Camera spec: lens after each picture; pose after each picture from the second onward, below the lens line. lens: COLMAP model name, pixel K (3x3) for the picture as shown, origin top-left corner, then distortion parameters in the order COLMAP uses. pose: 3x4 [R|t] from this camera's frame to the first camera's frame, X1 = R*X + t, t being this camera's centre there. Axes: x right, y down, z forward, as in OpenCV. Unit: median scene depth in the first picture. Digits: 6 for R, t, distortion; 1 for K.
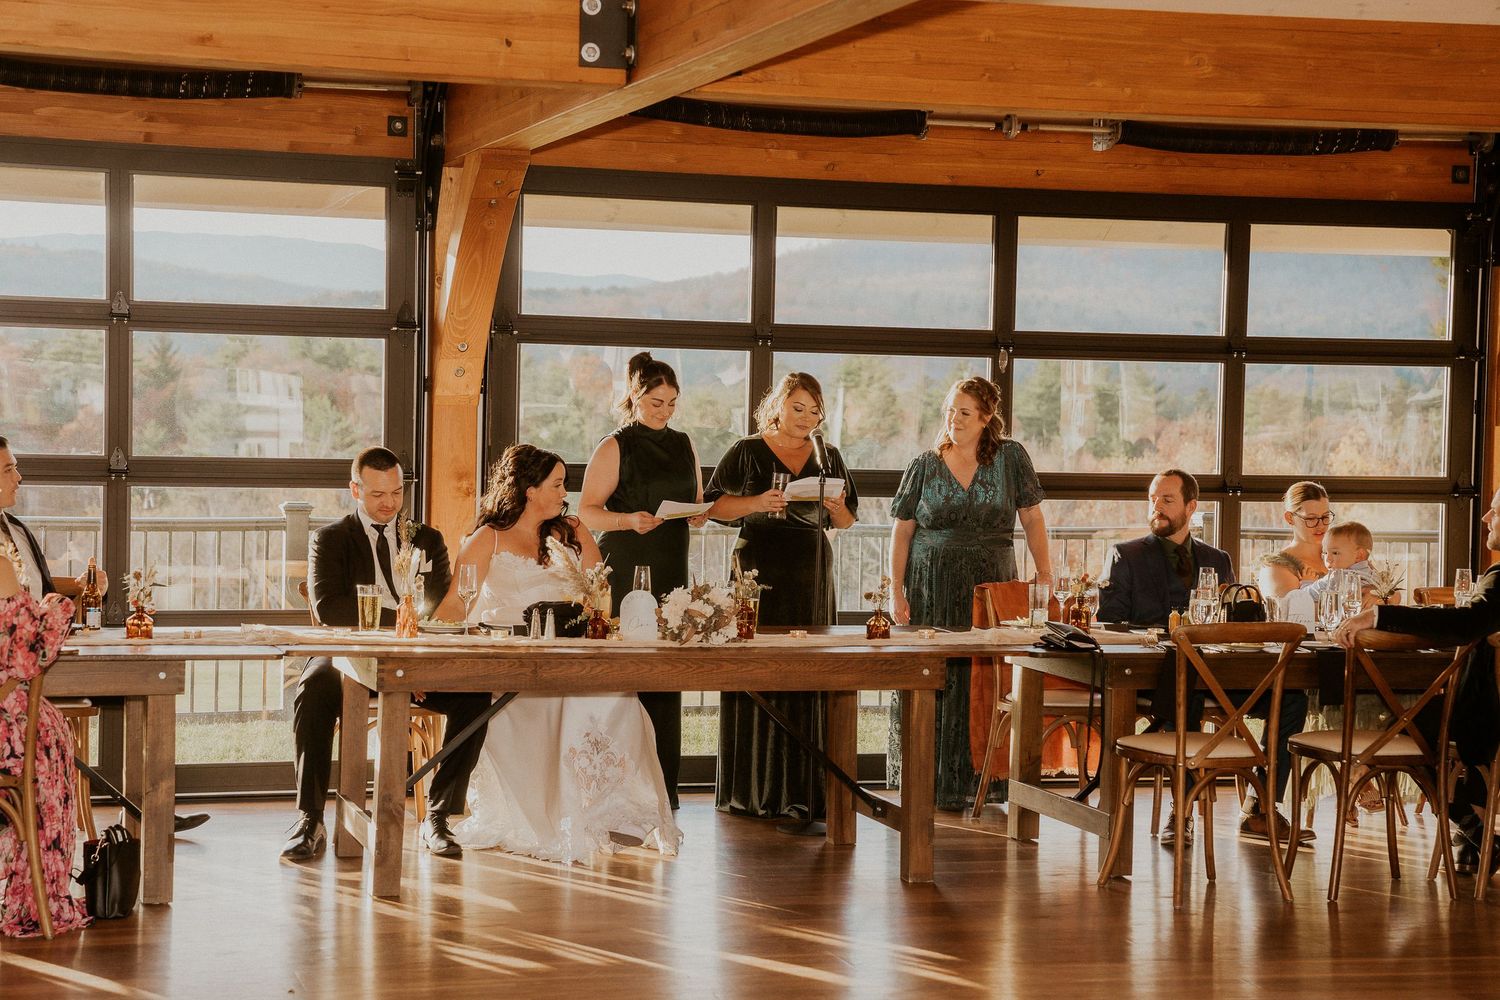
lens RADIAL K [[3169.1, 0, 750.0], [0, 3169.1, 500.0], [0, 0, 1]] dist [0.040485, 0.081472]
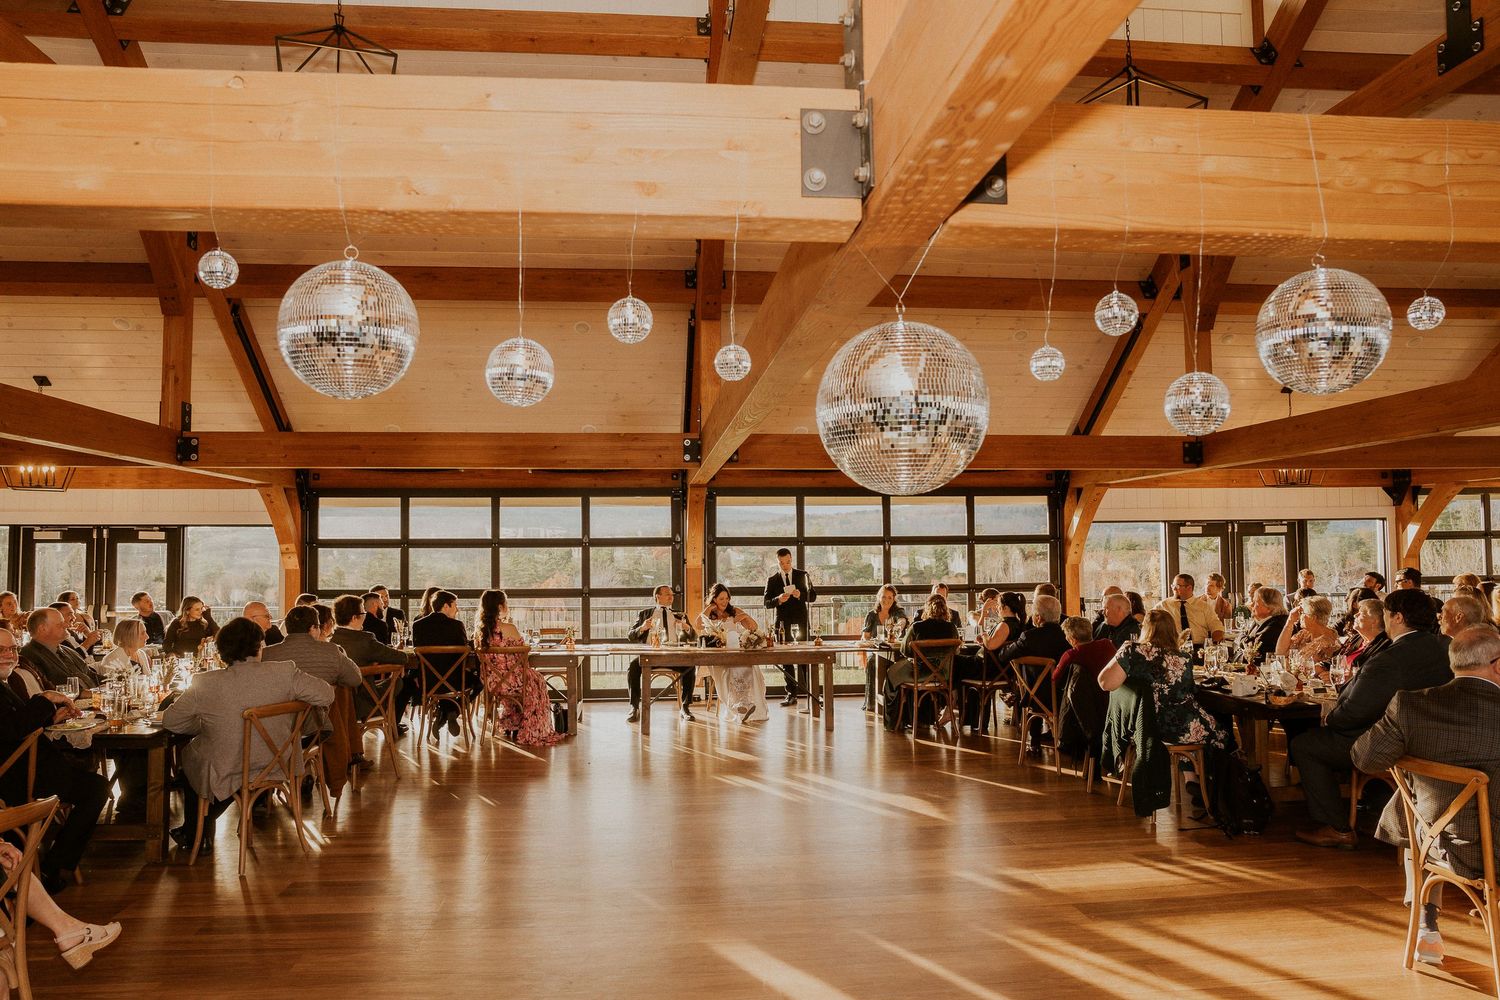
lens RADIAL K [[1022.6, 0, 750.0], [0, 1022.6, 500.0], [0, 0, 1]] dist [-0.001209, -0.000292]
pose [[0.972862, -0.044510, -0.227063, 0.183323], [0.022513, 0.994876, -0.098562, 0.002405], [0.230286, 0.090775, 0.968880, 0.065960]]
